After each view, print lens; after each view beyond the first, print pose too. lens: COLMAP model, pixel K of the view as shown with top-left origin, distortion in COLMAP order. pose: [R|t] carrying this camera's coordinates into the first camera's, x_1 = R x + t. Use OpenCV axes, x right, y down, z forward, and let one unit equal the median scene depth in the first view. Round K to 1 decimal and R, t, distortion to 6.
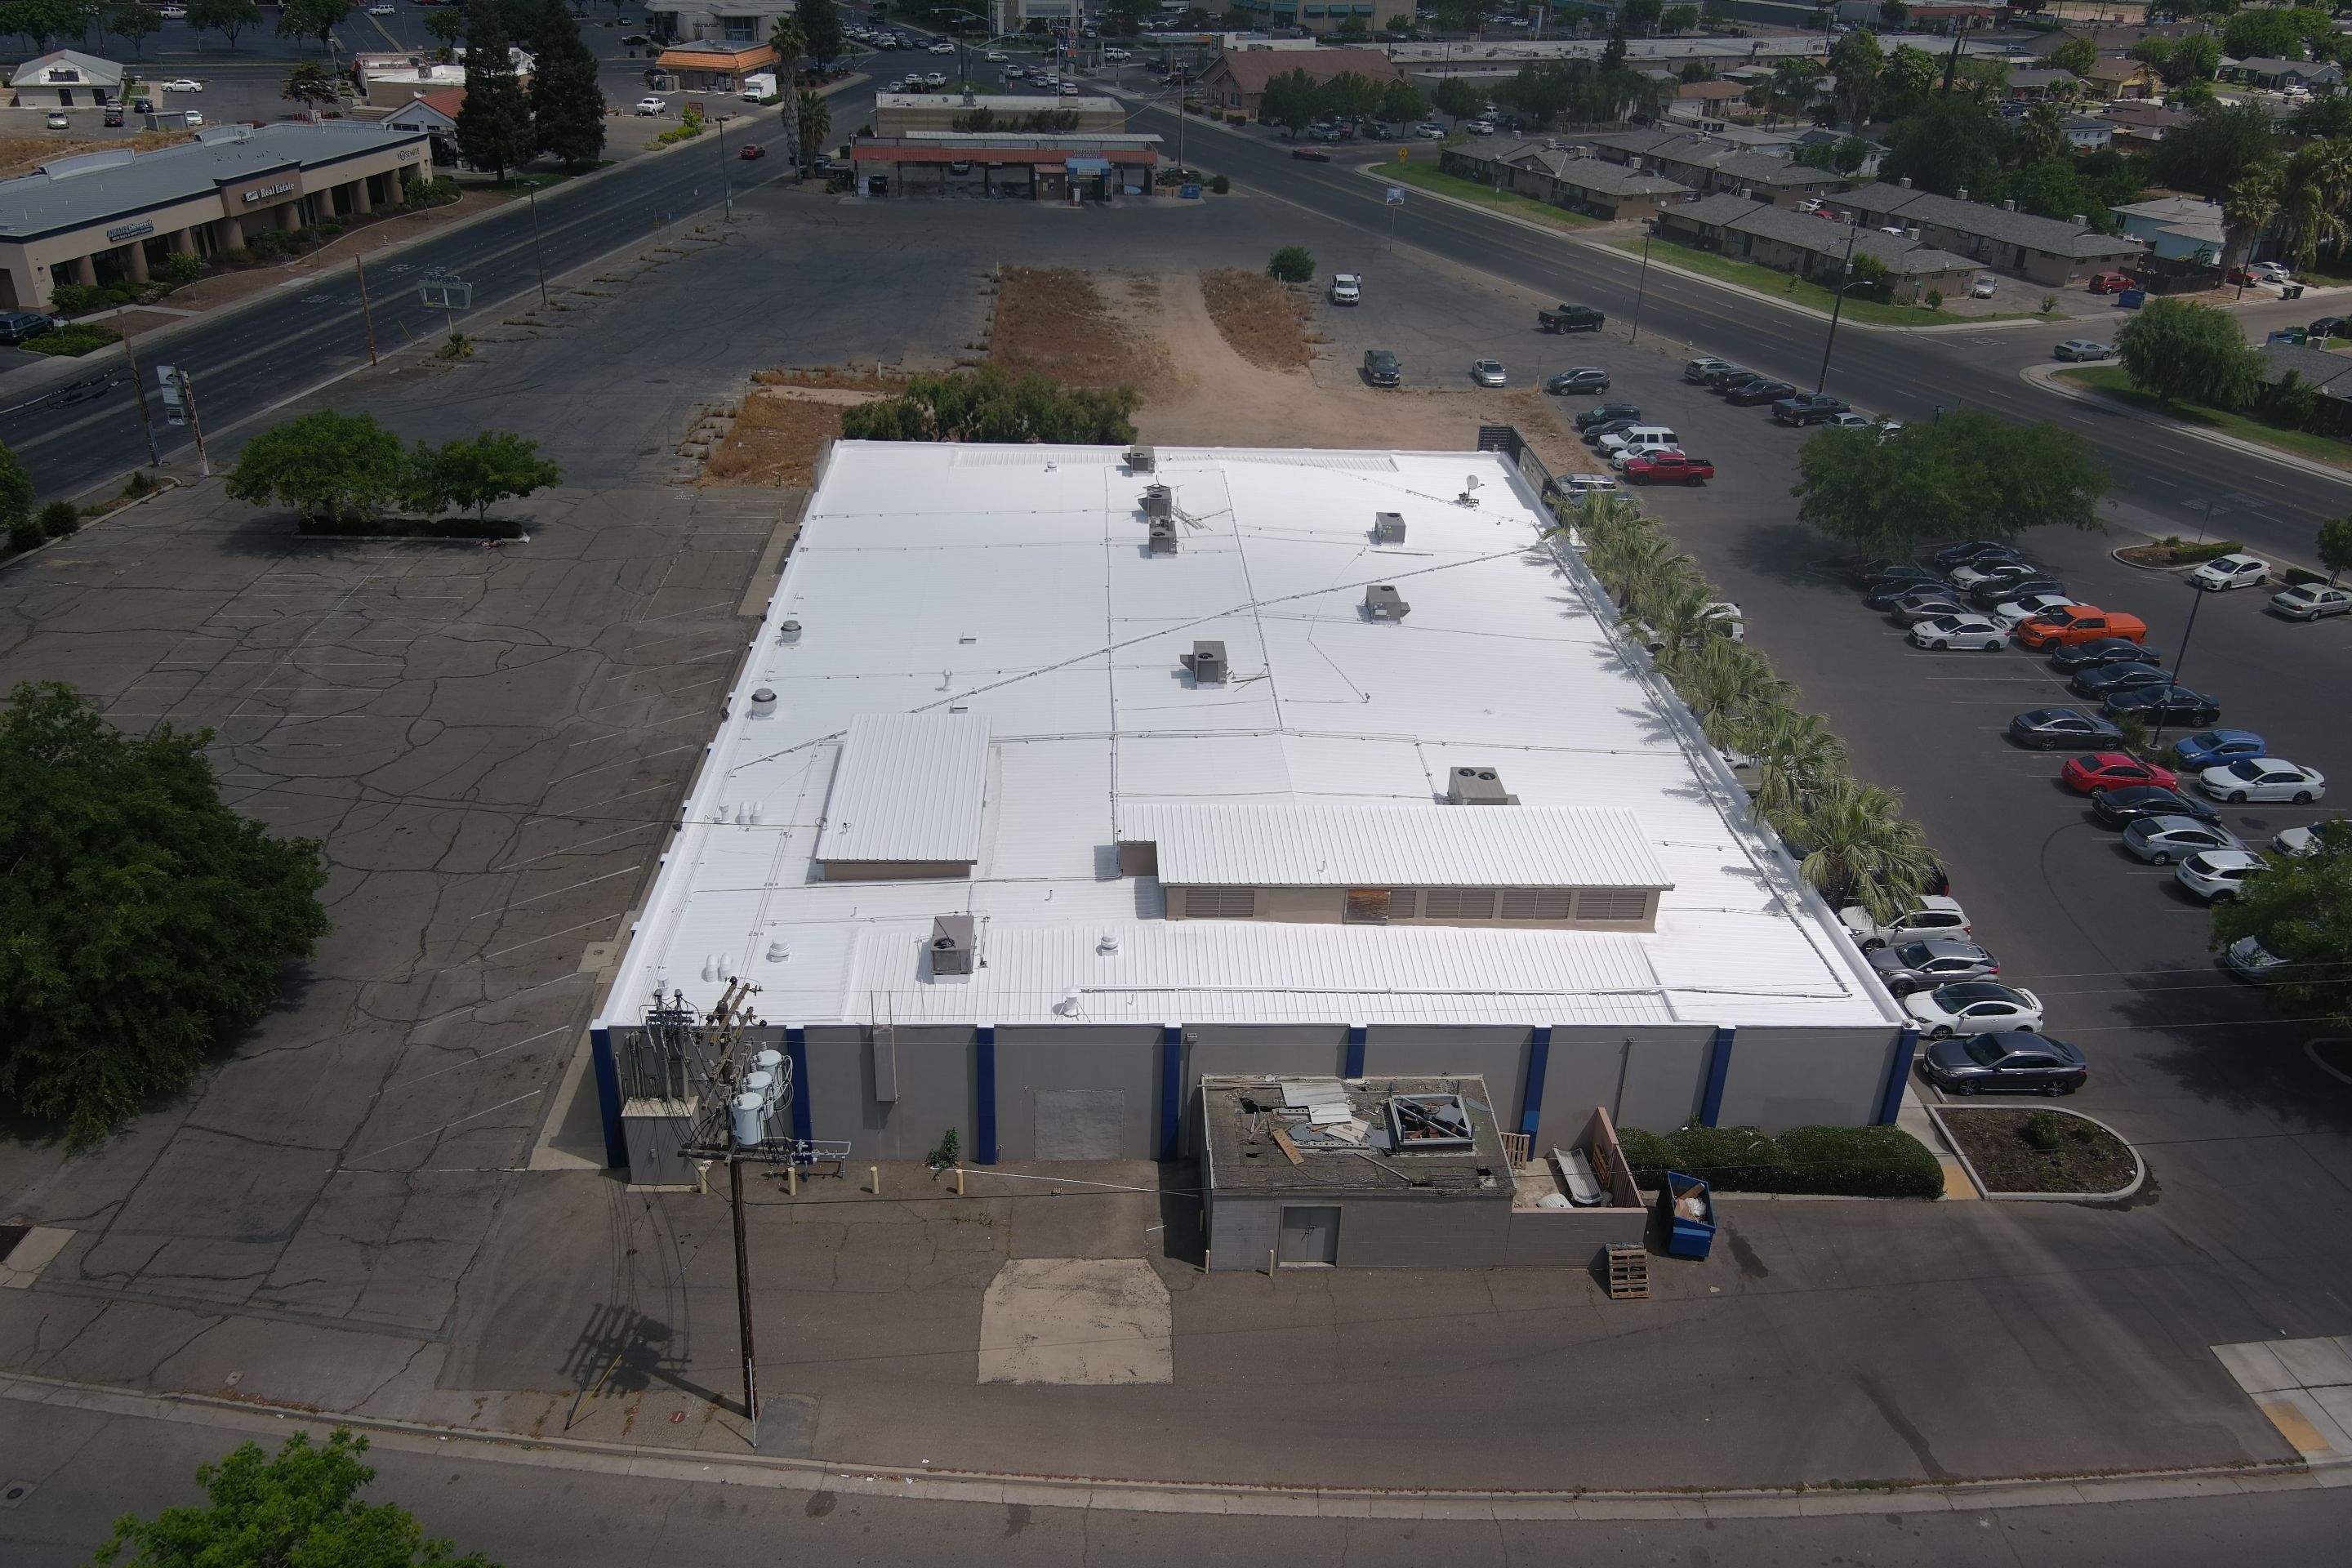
lens RADIAL K [[1825.0, 0, 1169.9], [0, 1825.0, 784.2], [0, 0, 1]] dist [0.017739, -0.002264]
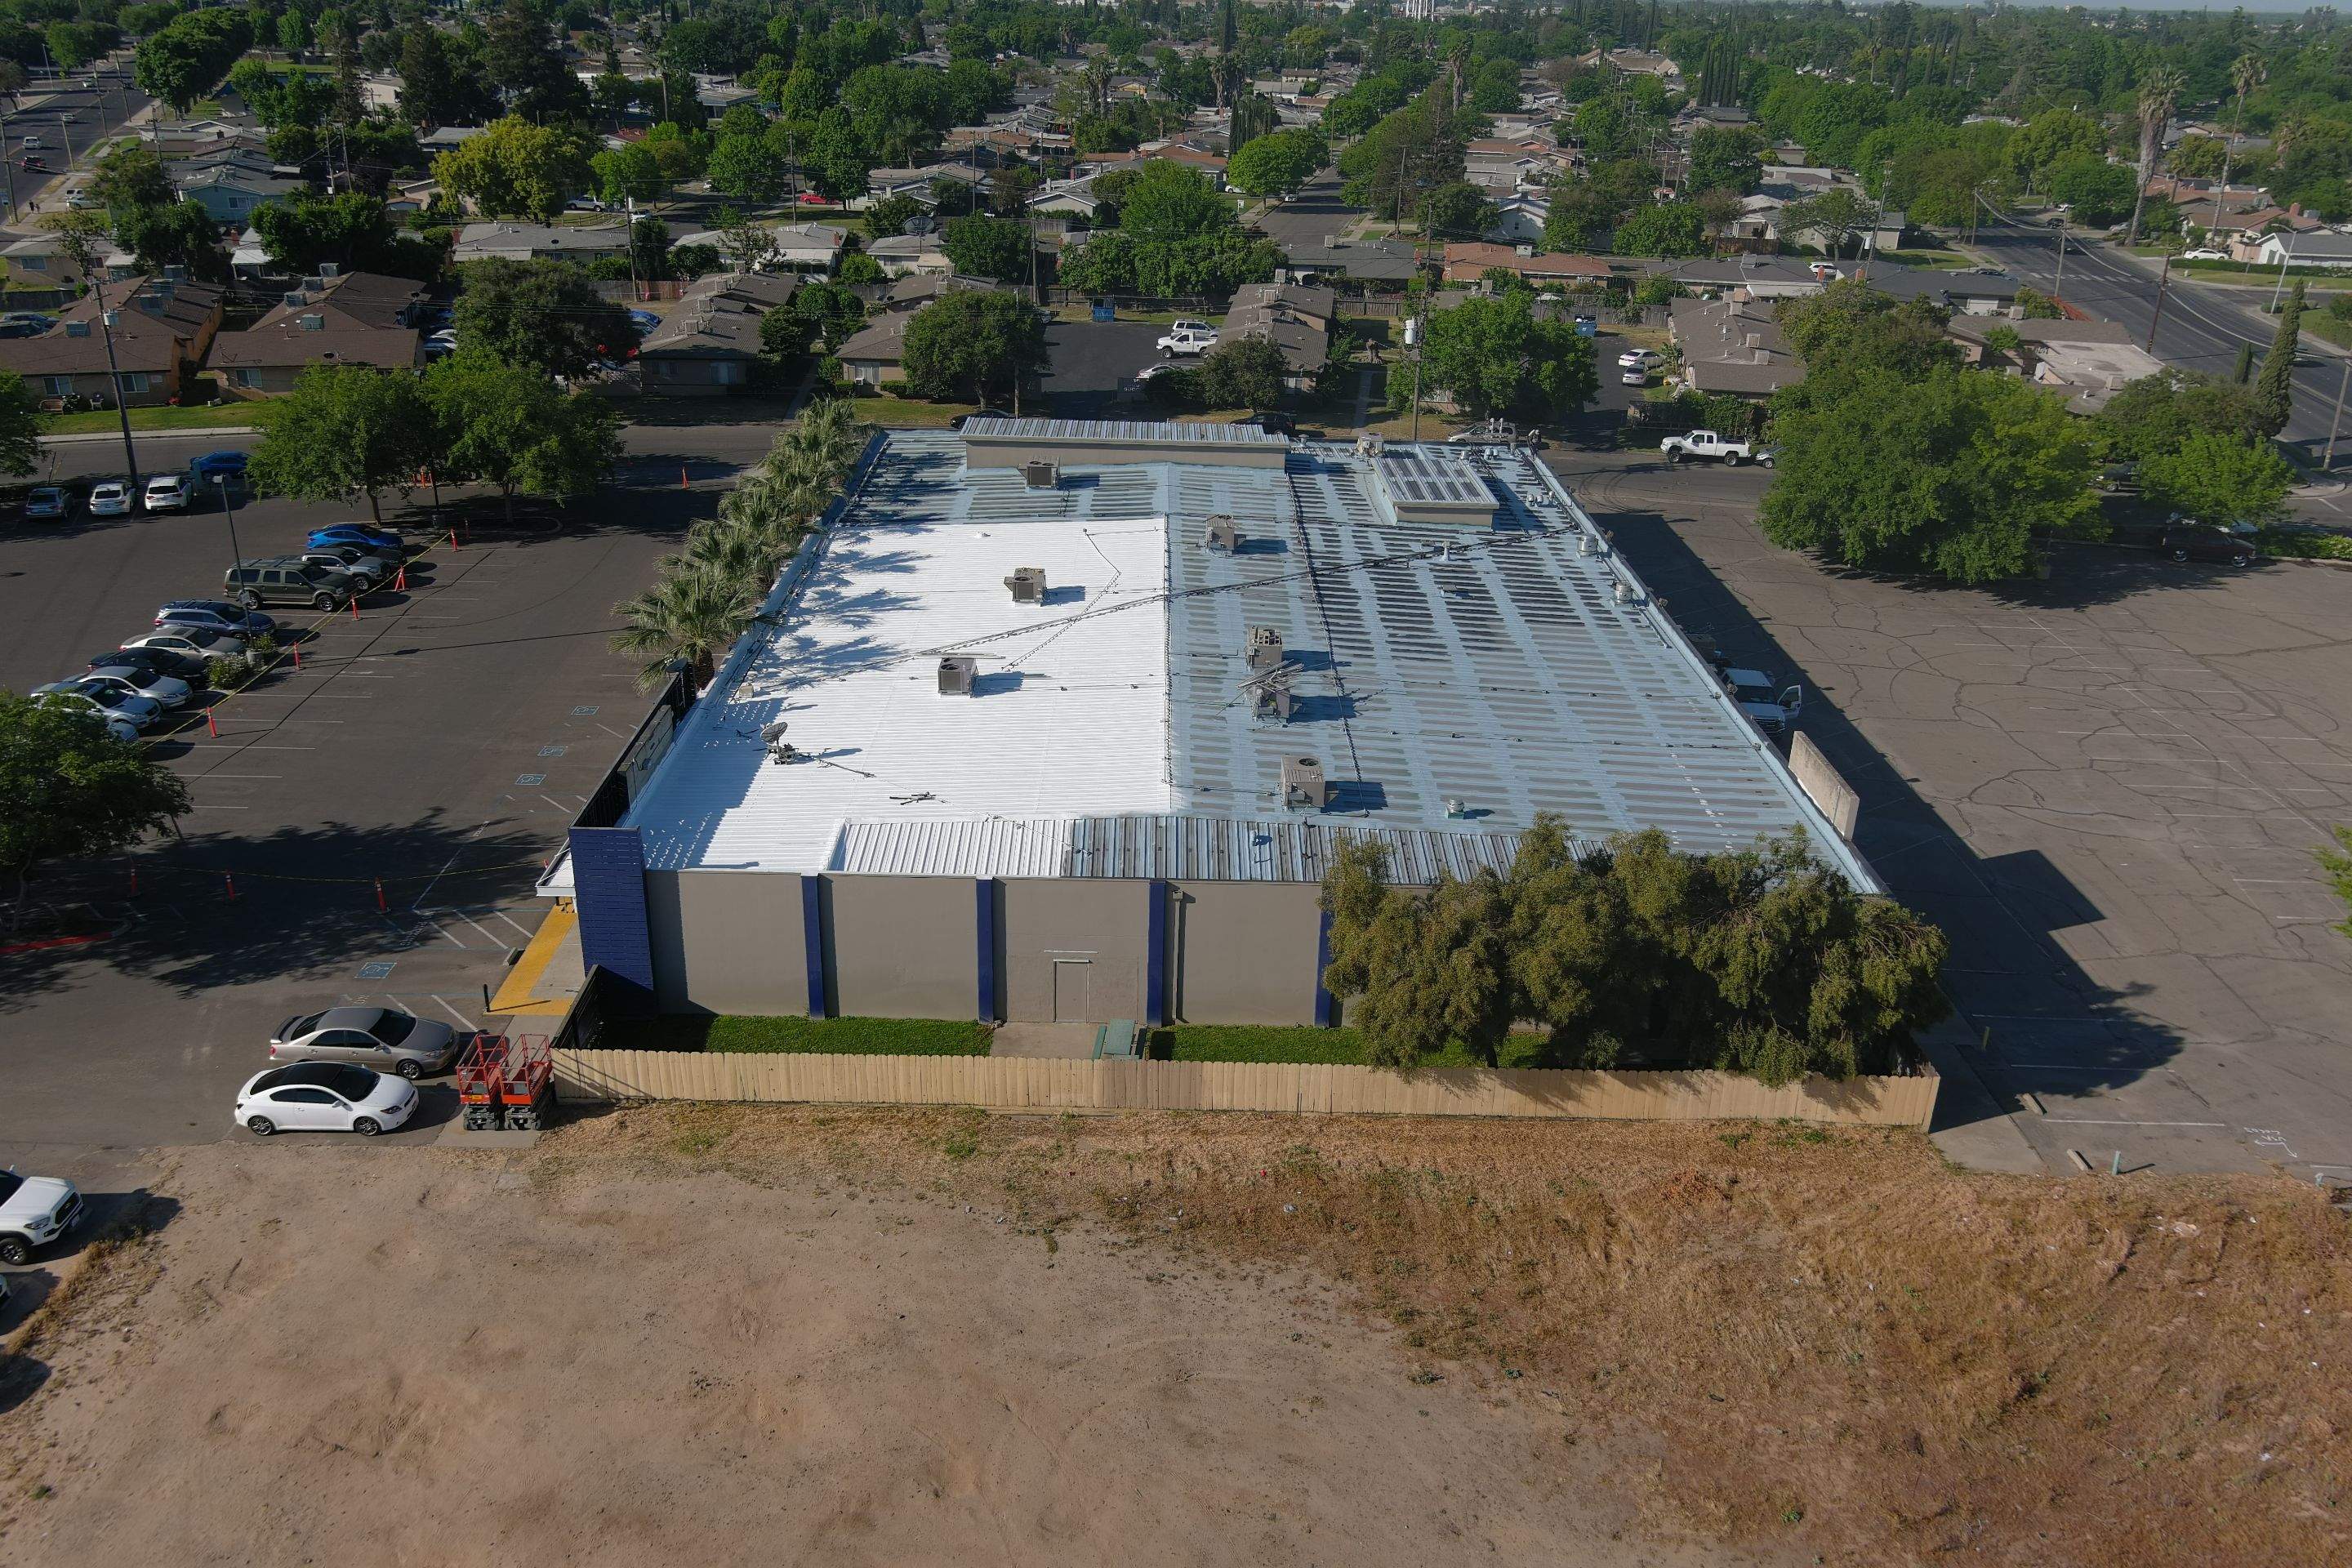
lens RADIAL K [[1825.0, 0, 1177.6], [0, 1825.0, 786.0], [0, 0, 1]] dist [0.017739, -0.002264]
pose [[-0.997449, -0.070462, 0.011447, 0.012537], [-0.035687, 0.631065, 0.774909, -0.440368], [-0.061826, 0.772523, -0.631969, 0.960372]]
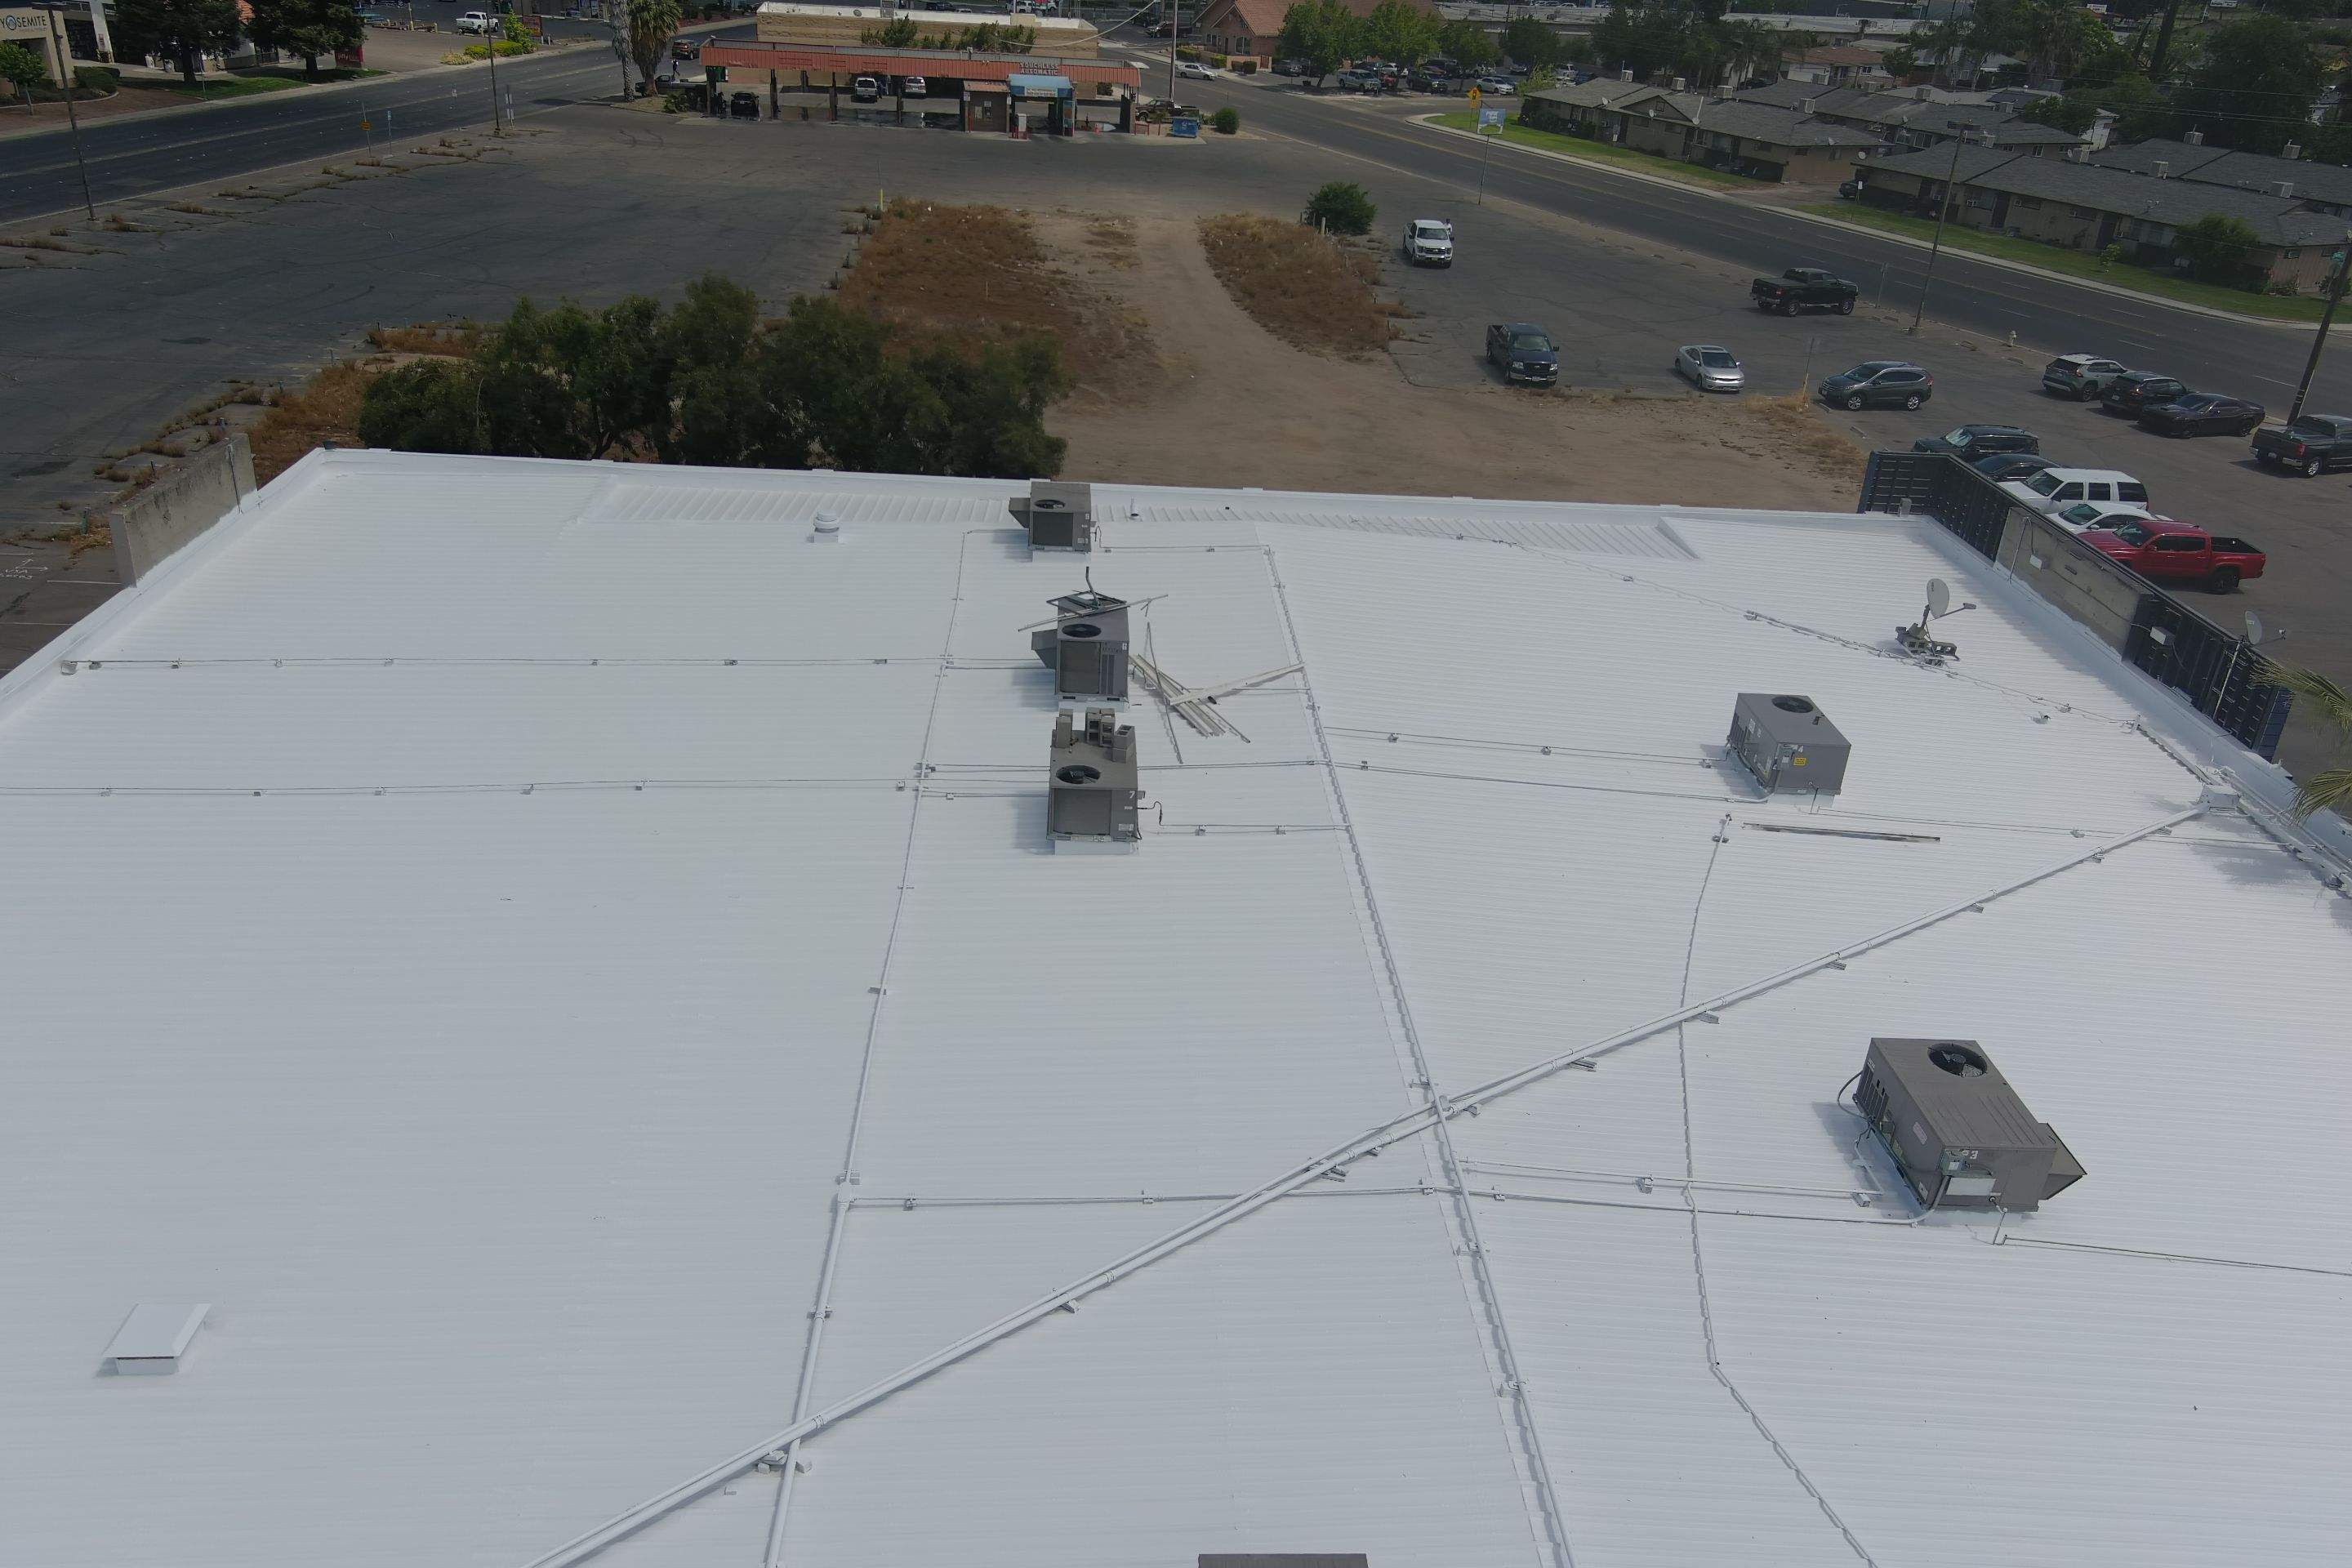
lens RADIAL K [[1825.0, 0, 1172.1], [0, 1825.0, 784.5], [0, 0, 1]] dist [0.017739, -0.002264]
pose [[0.999664, 0.021816, 0.013989, 0.003048], [-0.021528, 0.999560, -0.020407, -0.079828], [-0.014428, 0.020099, 0.999694, 0.431414]]
